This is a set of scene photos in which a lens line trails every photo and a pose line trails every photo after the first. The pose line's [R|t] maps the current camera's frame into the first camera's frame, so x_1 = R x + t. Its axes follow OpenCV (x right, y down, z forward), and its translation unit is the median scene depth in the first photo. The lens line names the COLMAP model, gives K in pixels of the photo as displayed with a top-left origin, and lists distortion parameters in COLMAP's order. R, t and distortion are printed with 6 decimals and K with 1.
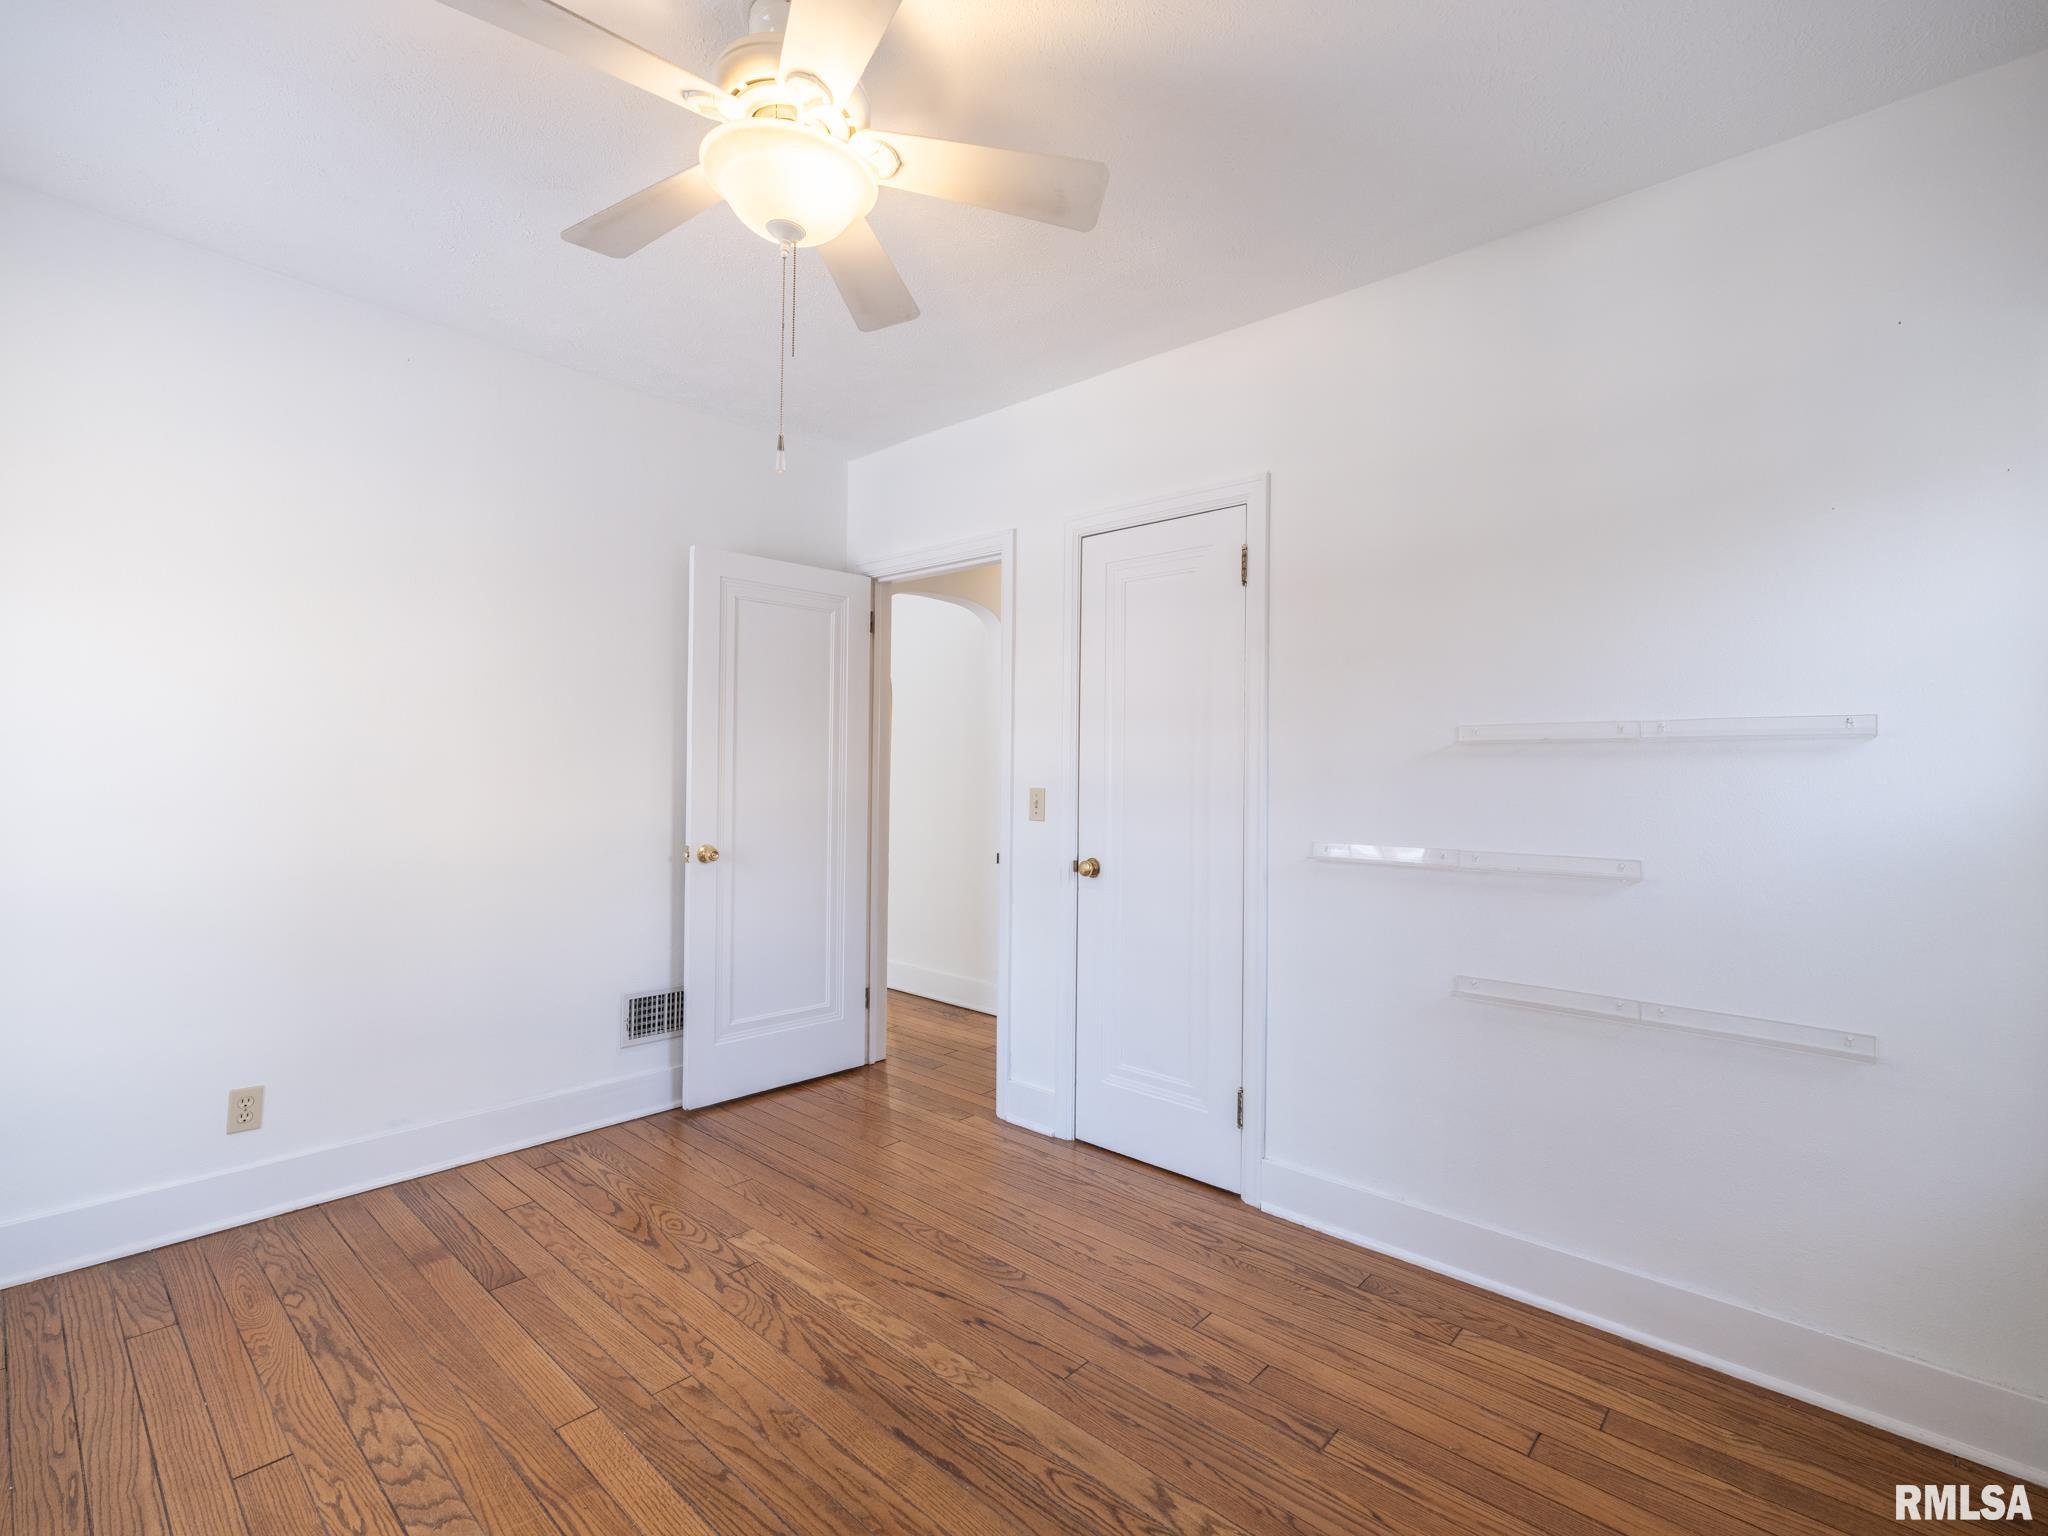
lens RADIAL K [[933.8, 0, 1019.3], [0, 933.8, 765.9], [0, 0, 1]] dist [-0.002667, 0.001508]
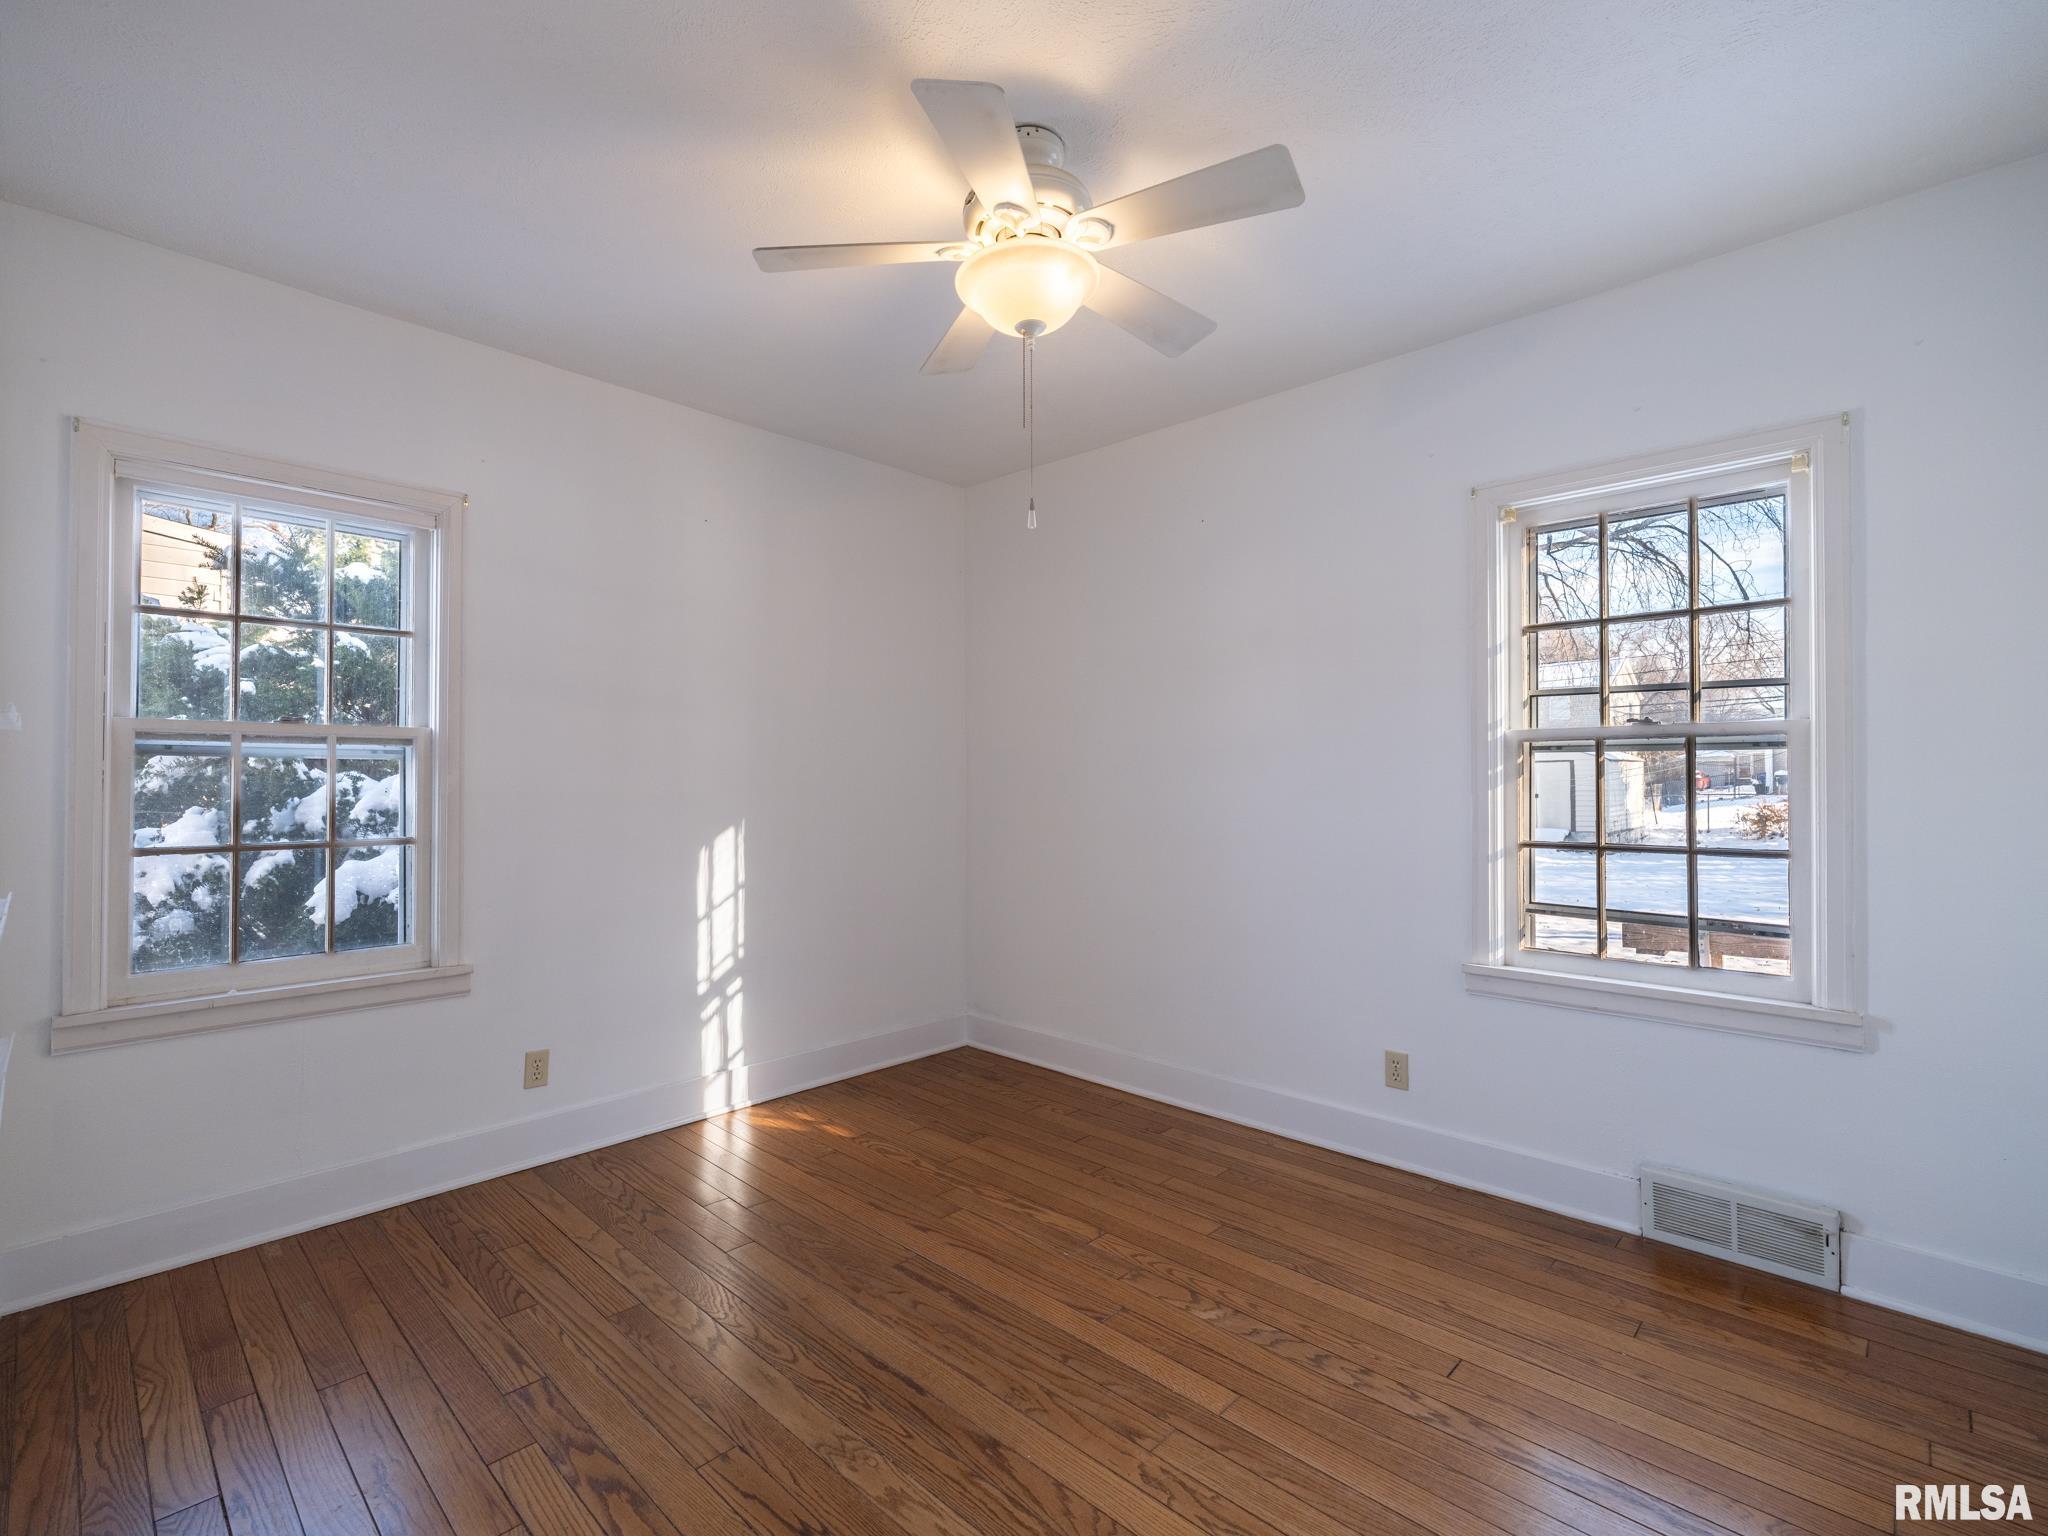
lens RADIAL K [[933.8, 0, 1019.3], [0, 933.8, 765.9], [0, 0, 1]] dist [-0.002667, 0.001508]
pose [[-0.999562, -0.012793, 0.026686, -0.252875], [-0.013429, 0.999627, -0.023772, 0.018115], [-0.026372, -0.024120, -0.999361, 2.010492]]
